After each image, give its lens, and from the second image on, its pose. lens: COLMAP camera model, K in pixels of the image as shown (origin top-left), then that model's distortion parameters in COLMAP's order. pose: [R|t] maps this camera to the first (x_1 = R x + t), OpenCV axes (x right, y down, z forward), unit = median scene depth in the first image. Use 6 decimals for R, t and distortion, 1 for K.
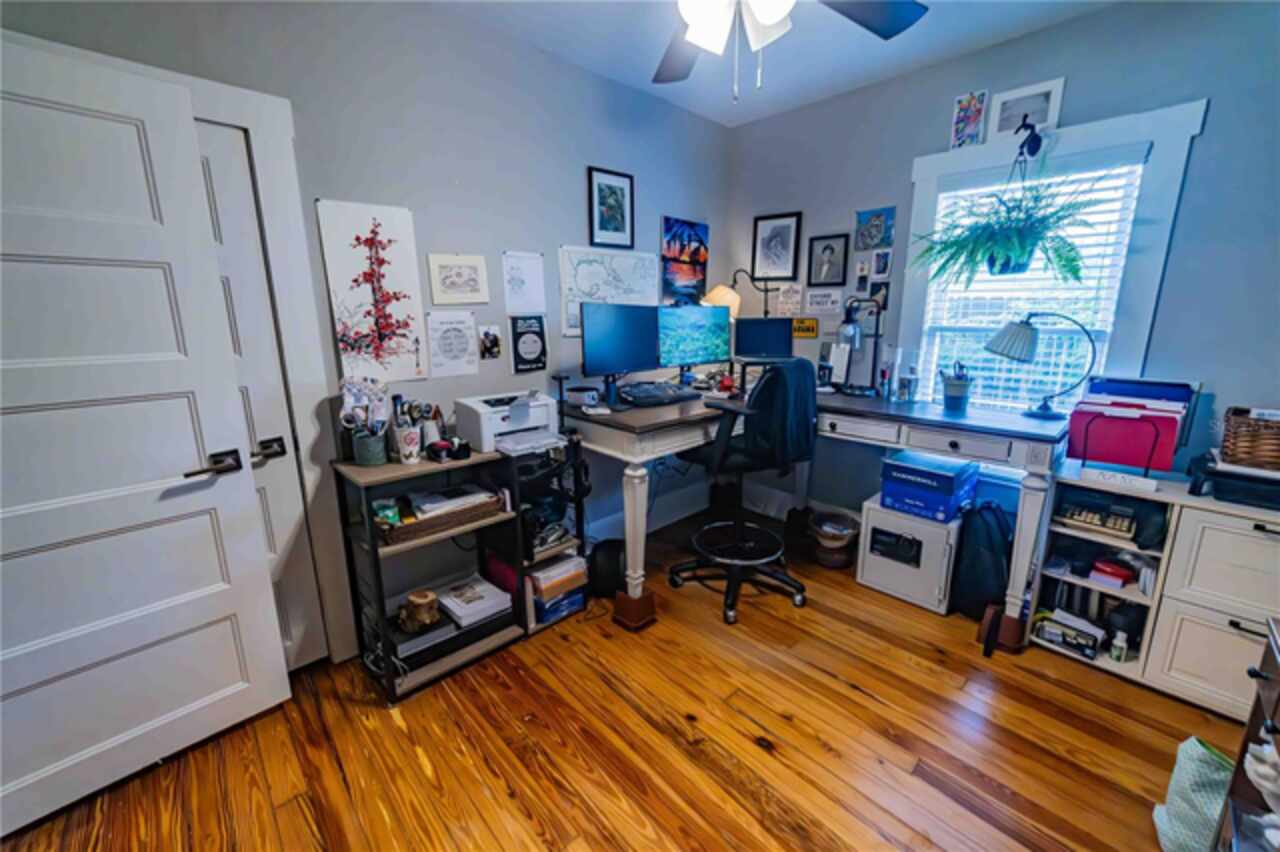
lens RADIAL K [[505.5, 0, 618.8], [0, 505.5, 421.1], [0, 0, 1]] dist [0.000254, 0.000272]
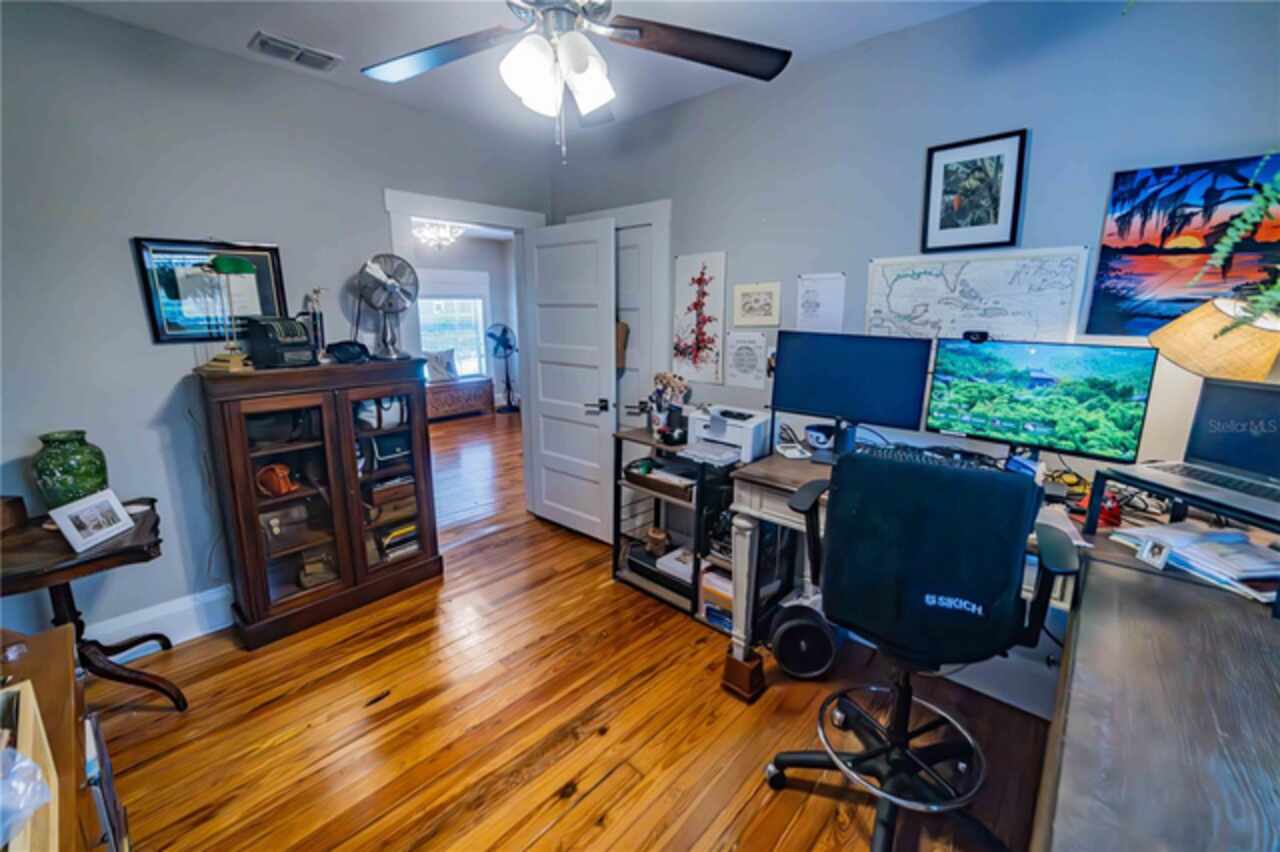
lens RADIAL K [[502.8, 0, 643.0], [0, 502.8, 414.9], [0, 0, 1]] dist [-0.001308, 0.000242]
pose [[0.089980, 0.212206, -0.973074, 0.801530], [-0.215370, 0.958065, 0.189018, -0.198716], [0.972378, 0.192563, 0.131910, 0.641313]]
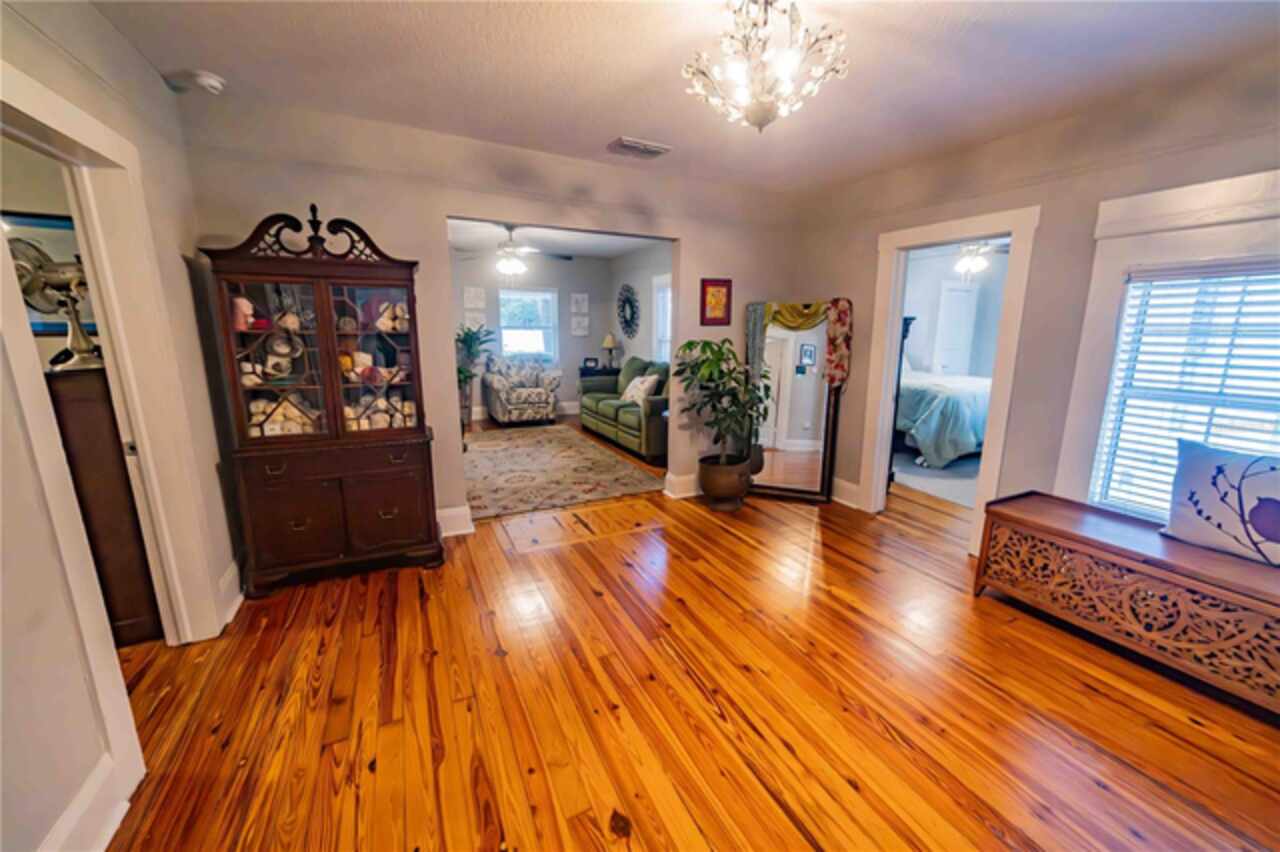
lens RADIAL K [[491.0, 0, 650.5], [0, 491.0, 427.7], [0, 0, 1]] dist [-0.000803, -0.000005]
pose [[-0.964686, -0.046475, 0.259270, -1.620580], [0.064049, 0.913382, 0.402035, -0.188848], [-0.255497, 0.404443, -0.878150, 0.784823]]
